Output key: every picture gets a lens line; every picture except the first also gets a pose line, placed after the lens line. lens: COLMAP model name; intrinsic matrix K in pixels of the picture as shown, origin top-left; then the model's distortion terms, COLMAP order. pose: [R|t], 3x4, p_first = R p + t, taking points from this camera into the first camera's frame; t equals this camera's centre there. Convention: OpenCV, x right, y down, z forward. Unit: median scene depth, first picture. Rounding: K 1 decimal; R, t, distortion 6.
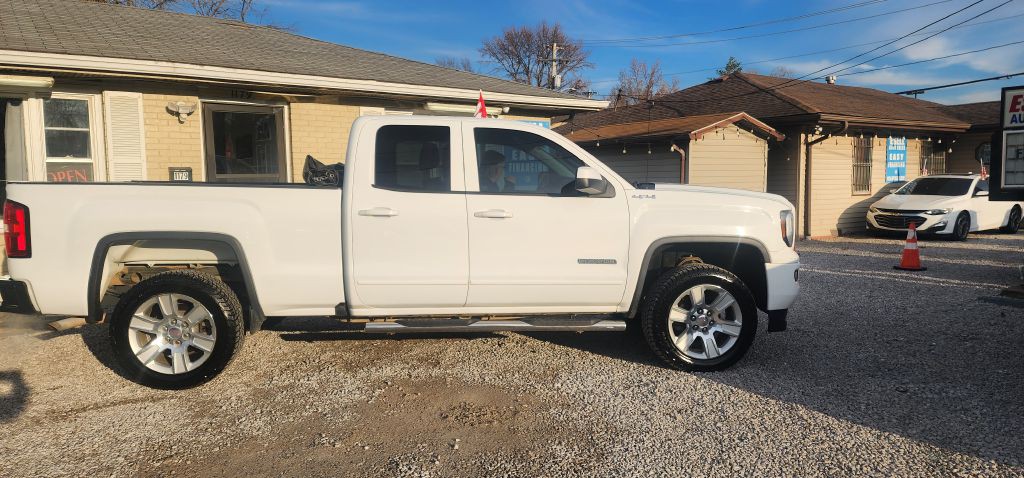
lens RADIAL K [[681.0, 0, 519.6], [0, 681.0, 235.9], [0, 0, 1]] dist [0.077122, -0.069275]
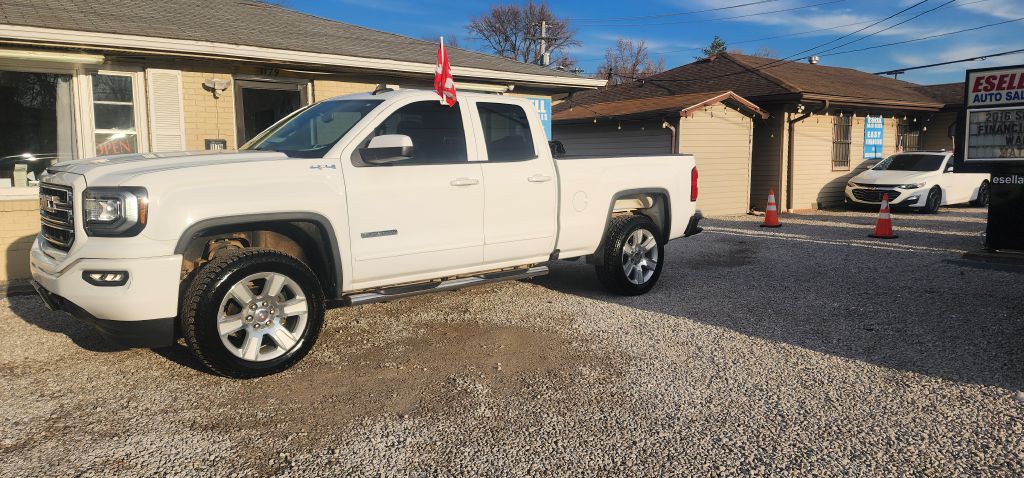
lens RADIAL K [[680.3, 0, 519.3], [0, 680.3, 226.0], [0, 0, 1]] dist [0.078509, -0.070509]
pose [[0.999762, 0.001429, 0.021777, -0.061288], [-0.001813, 0.999843, 0.017630, 0.025770], [-0.021748, -0.017665, 0.999607, -0.143811]]
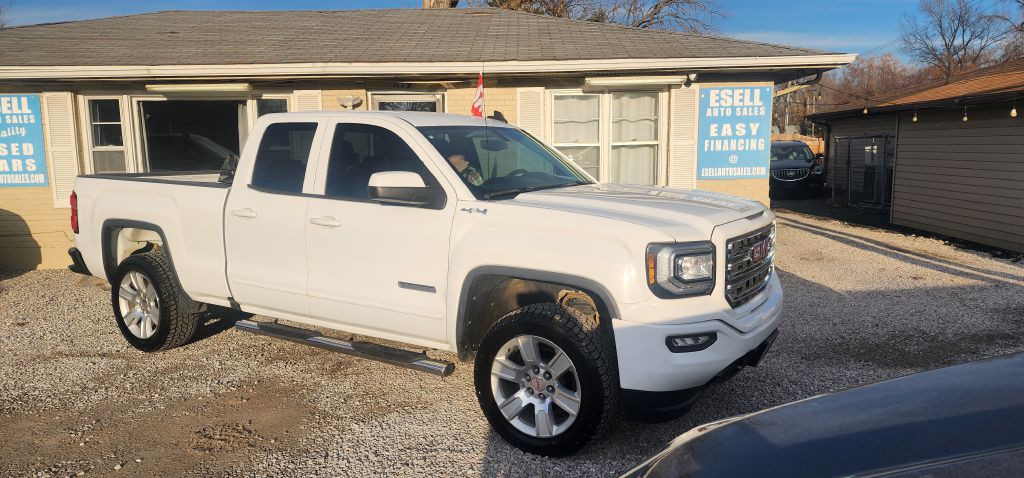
lens RADIAL K [[681.0, 0, 518.9], [0, 681.0, 243.2], [0, 0, 1]] dist [0.077122, -0.069275]
pose [[0.794027, 0.081507, -0.602394, 0.674710], [-0.043861, 0.996069, 0.076959, -0.080139], [0.606298, -0.034687, 0.794480, 0.413732]]
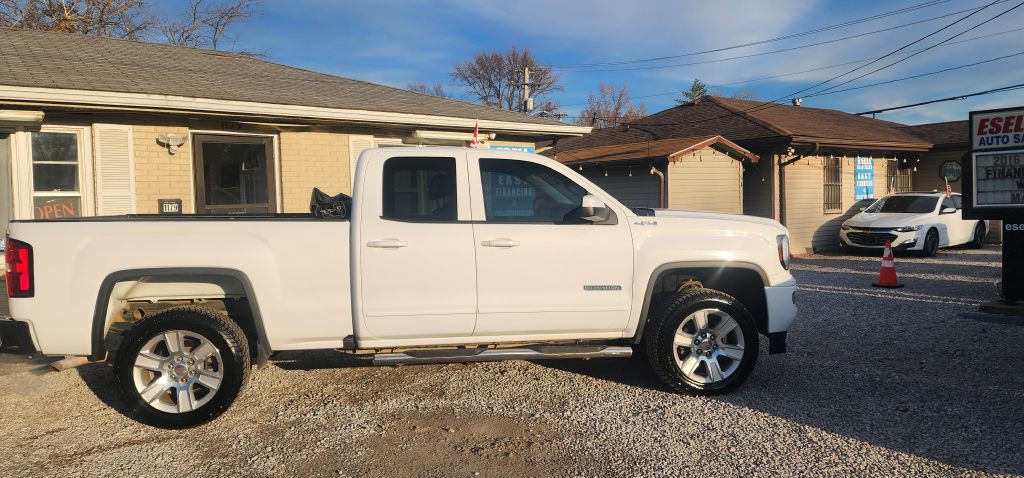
lens RADIAL K [[680.3, 0, 519.2], [0, 680.3, 218.8], [0, 0, 1]] dist [0.078509, -0.070509]
pose [[0.999037, -0.015478, 0.041051, -0.048581], [0.017716, 0.998344, -0.054728, -0.011674], [-0.040136, 0.055403, 0.997657, -0.012995]]
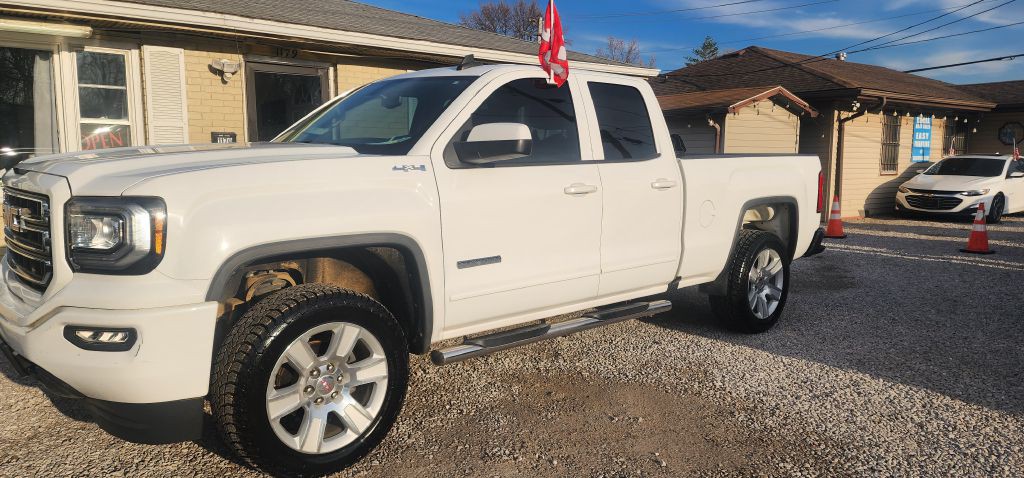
lens RADIAL K [[681.0, 0, 502.4], [0, 681.0, 233.0], [0, 0, 1]] dist [0.077122, -0.069275]
pose [[0.999690, 0.011013, 0.022351, -0.225034], [-0.011624, 0.999557, 0.027399, 0.006385], [-0.022040, -0.027650, 0.999375, 0.129968]]
